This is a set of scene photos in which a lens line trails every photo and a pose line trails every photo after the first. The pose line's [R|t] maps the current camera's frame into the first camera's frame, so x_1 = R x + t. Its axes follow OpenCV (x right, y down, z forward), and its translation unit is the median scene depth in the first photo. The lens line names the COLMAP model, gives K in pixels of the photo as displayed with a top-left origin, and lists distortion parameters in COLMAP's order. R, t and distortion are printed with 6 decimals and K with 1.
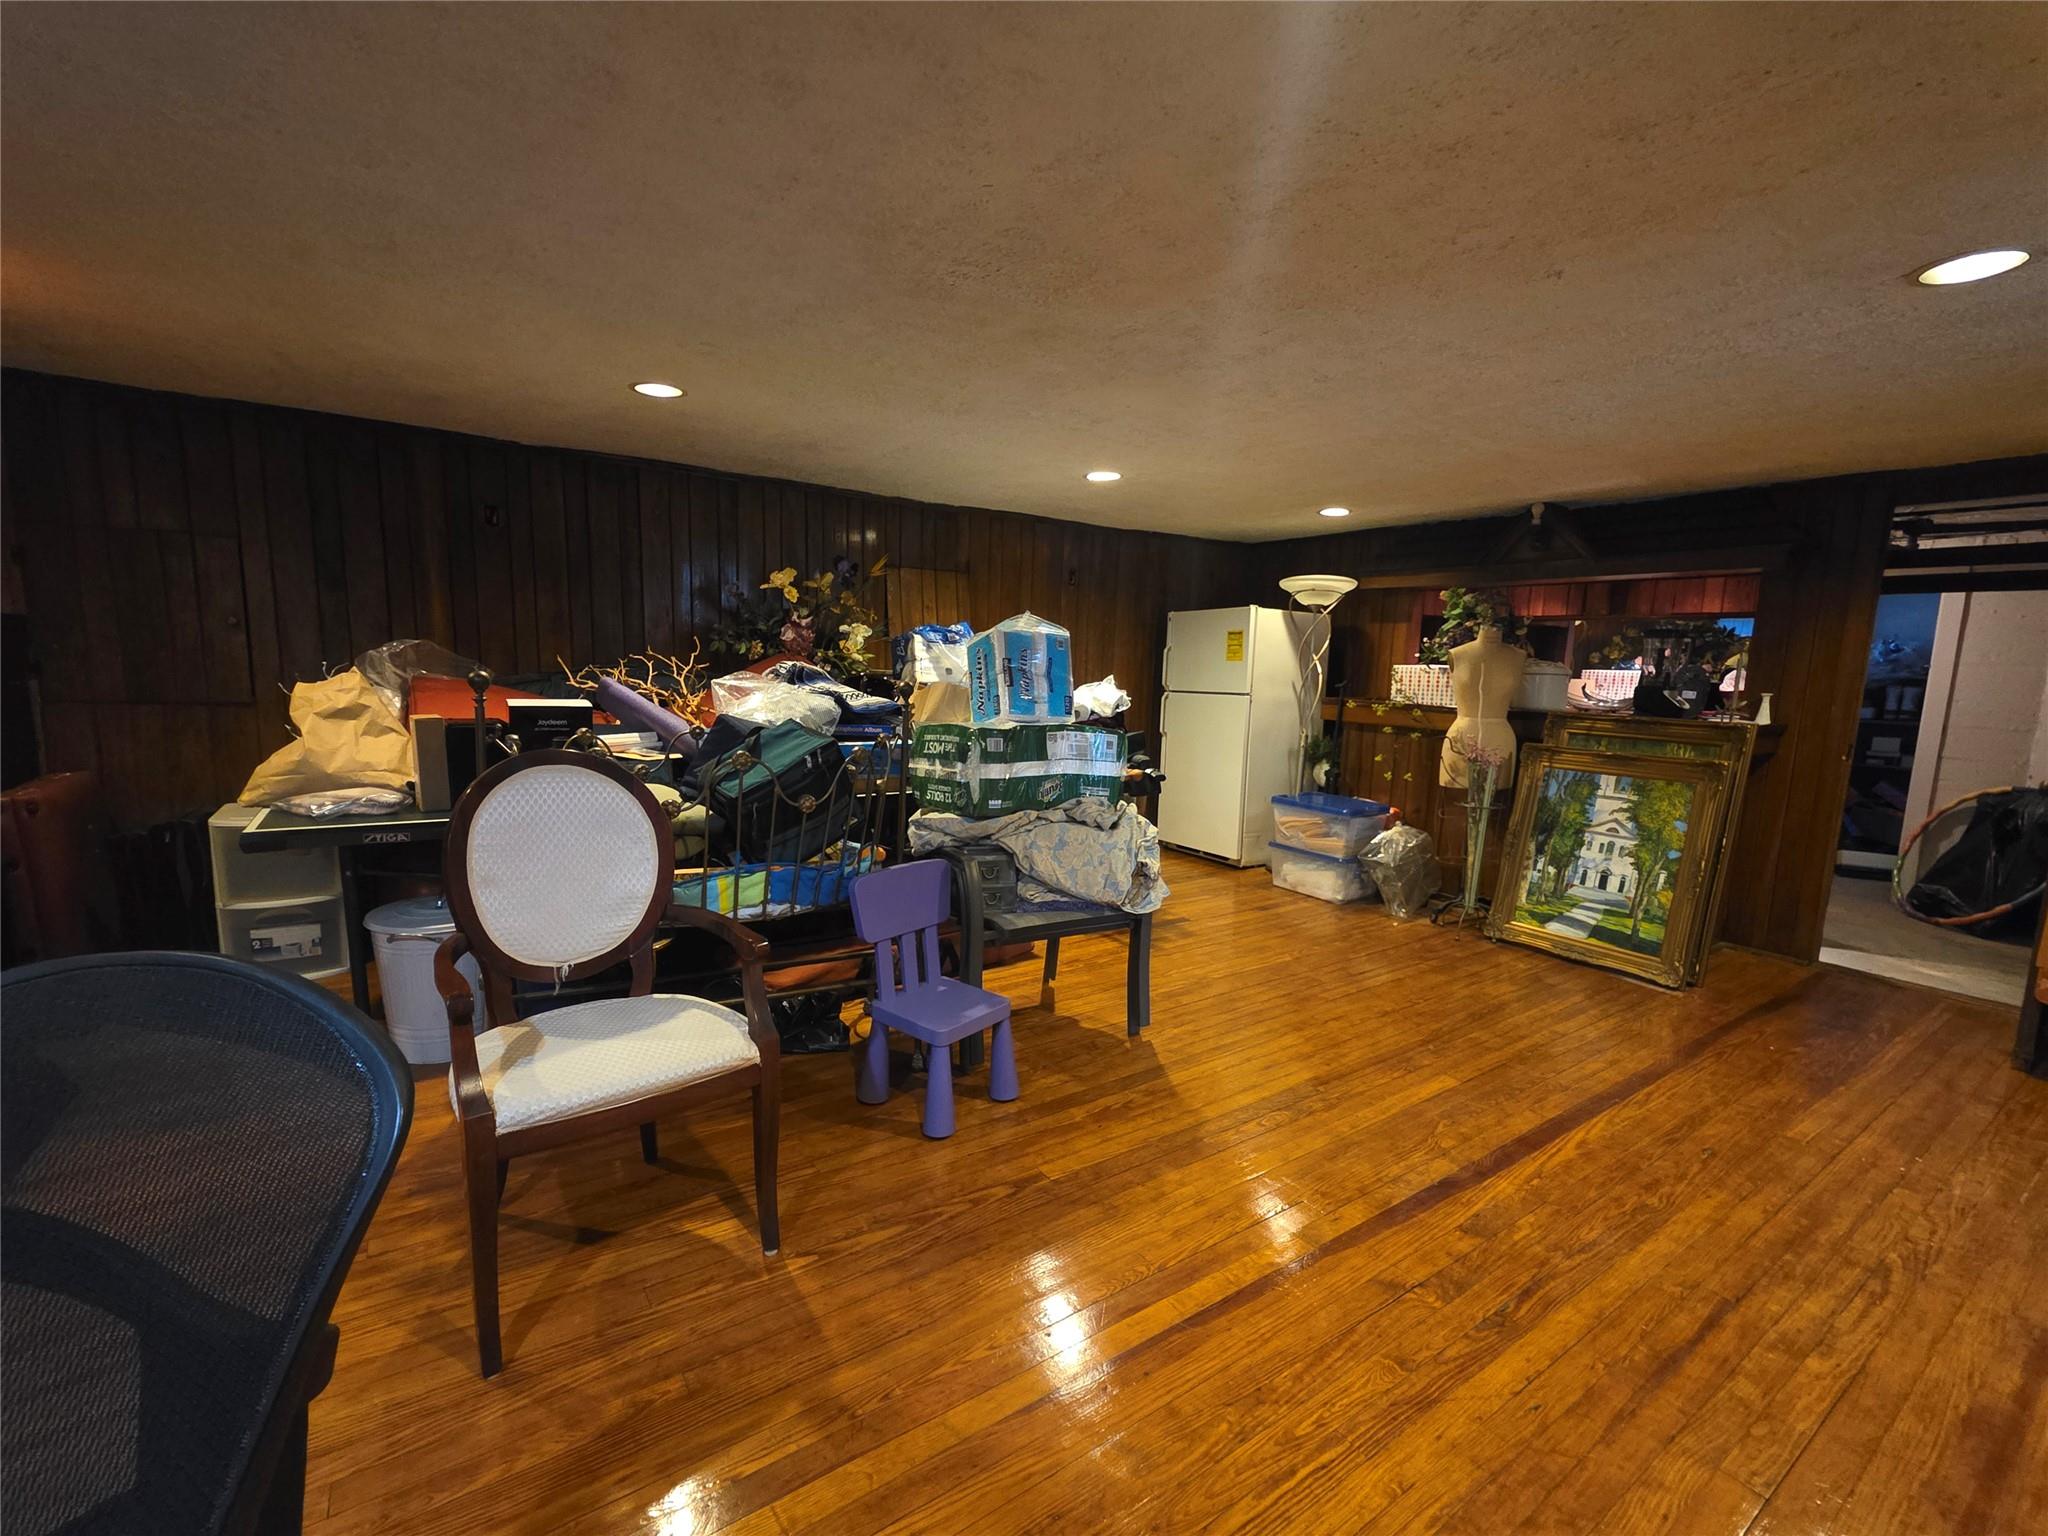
lens RADIAL K [[835.7, 0, 1024.0], [0, 835.7, 768.0], [0, 0, 1]] dist [0.001223, 0.000278]
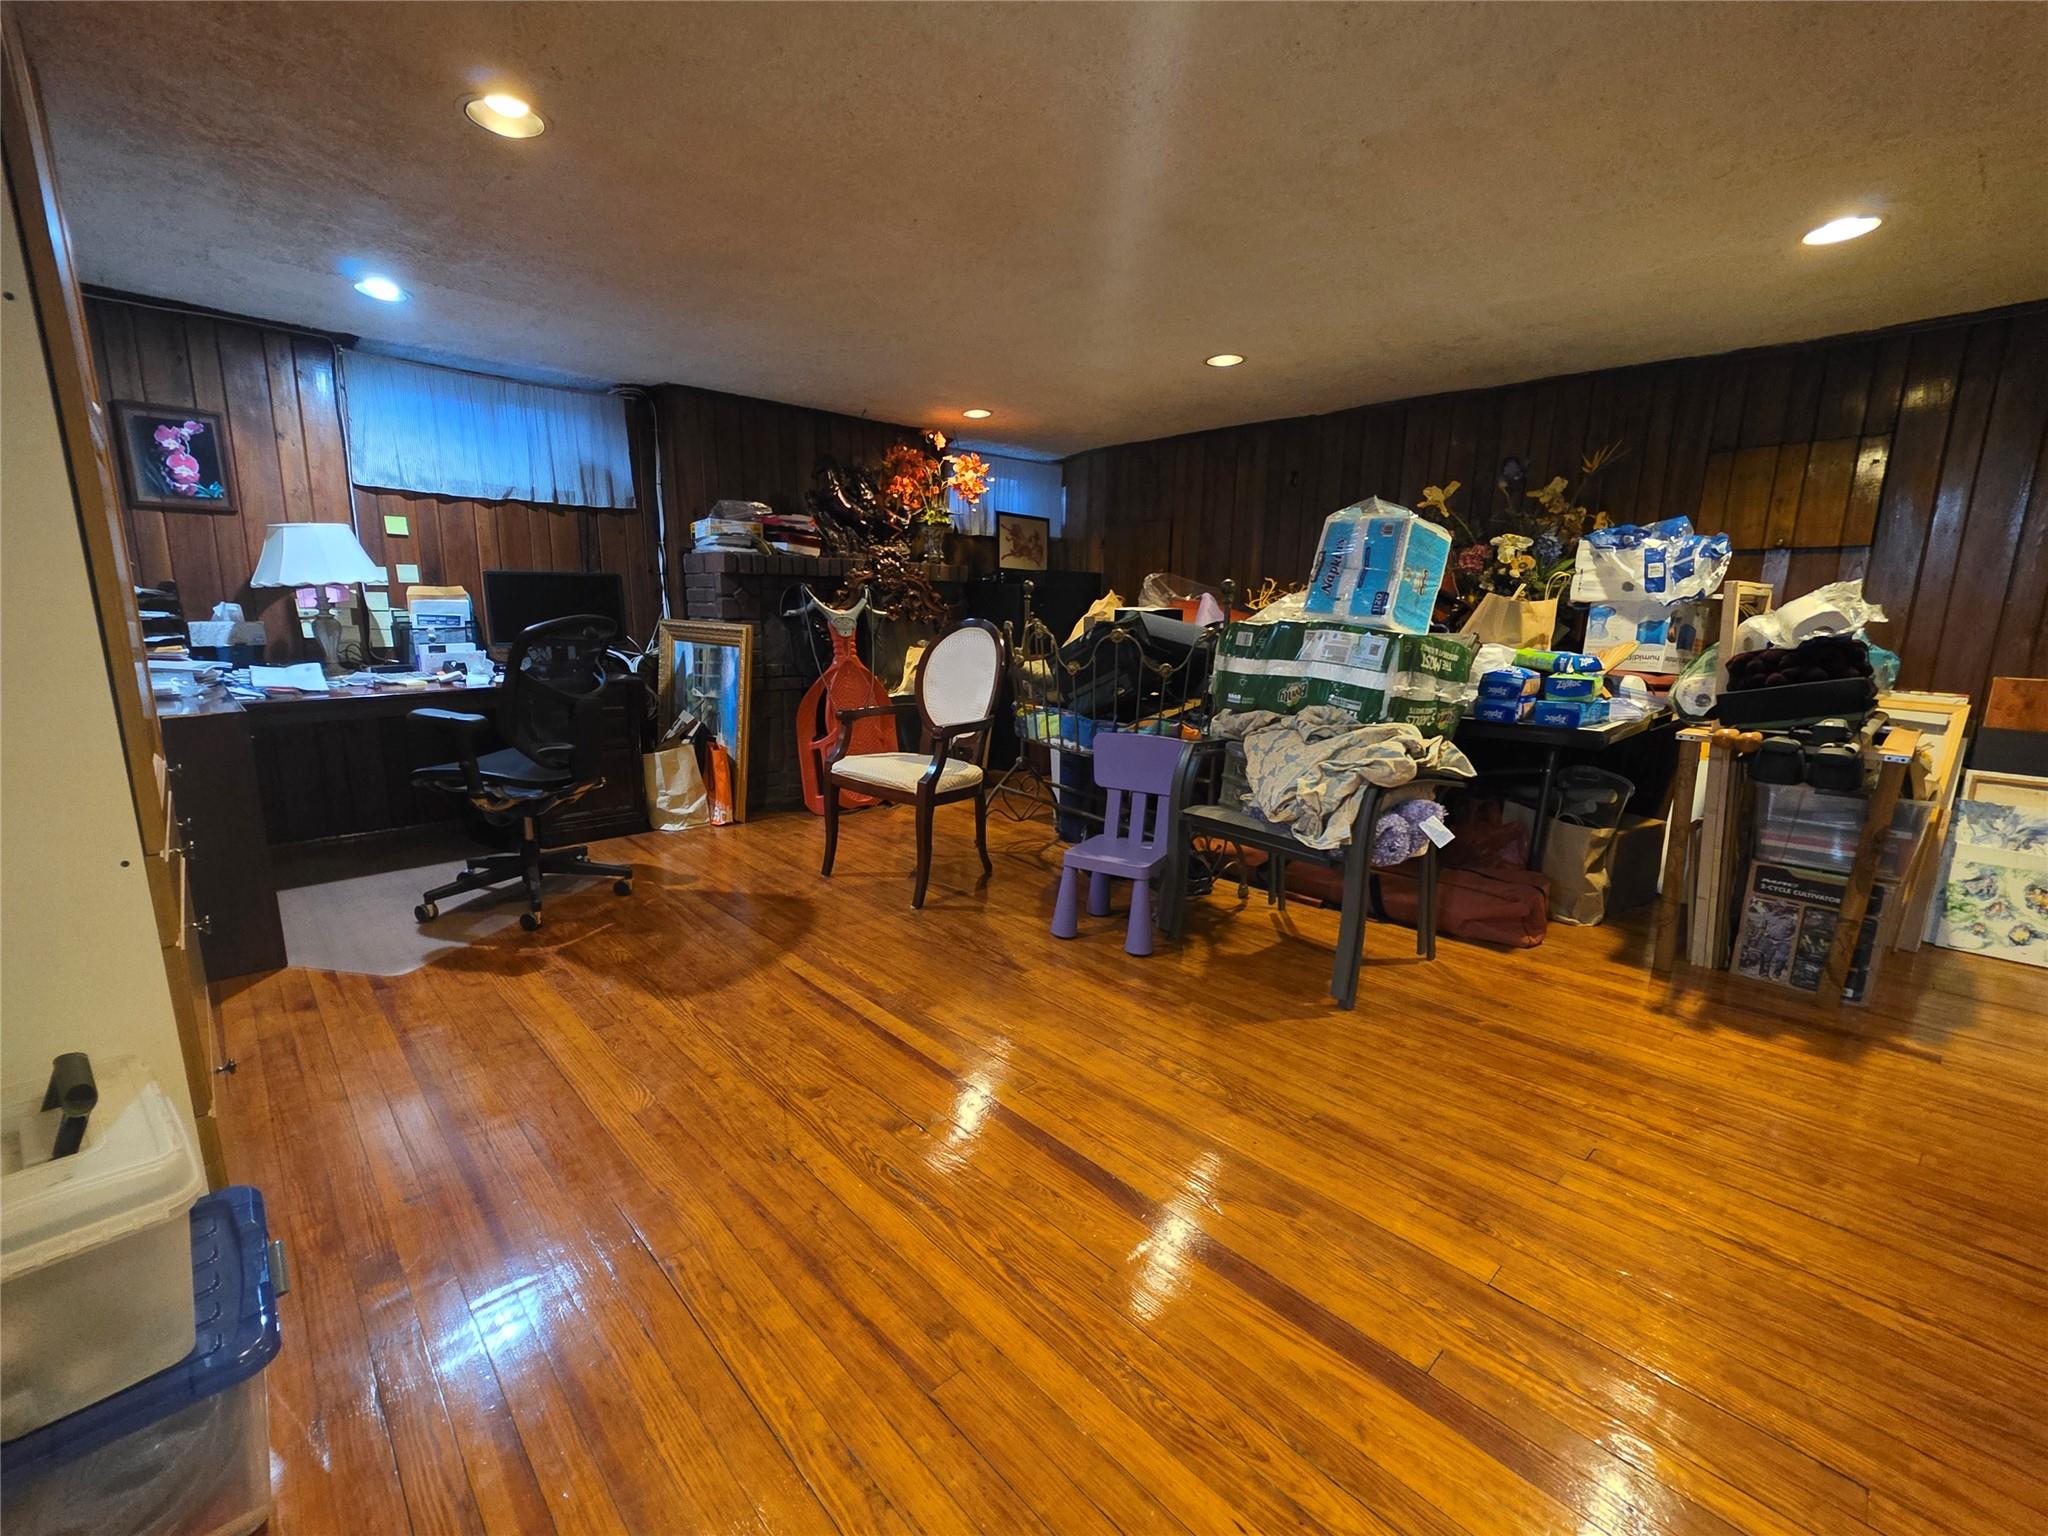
lens RADIAL K [[835.0, 0, 1024.0], [0, 835.0, 768.0], [0, 0, 1]] dist [-0.001260, -0.000094]
pose [[0.203208, 0.169200, -0.964405, 0.863931], [-0.137751, 0.980100, 0.142928, 0.016365], [0.969397, 0.103804, 0.222472, 0.523549]]
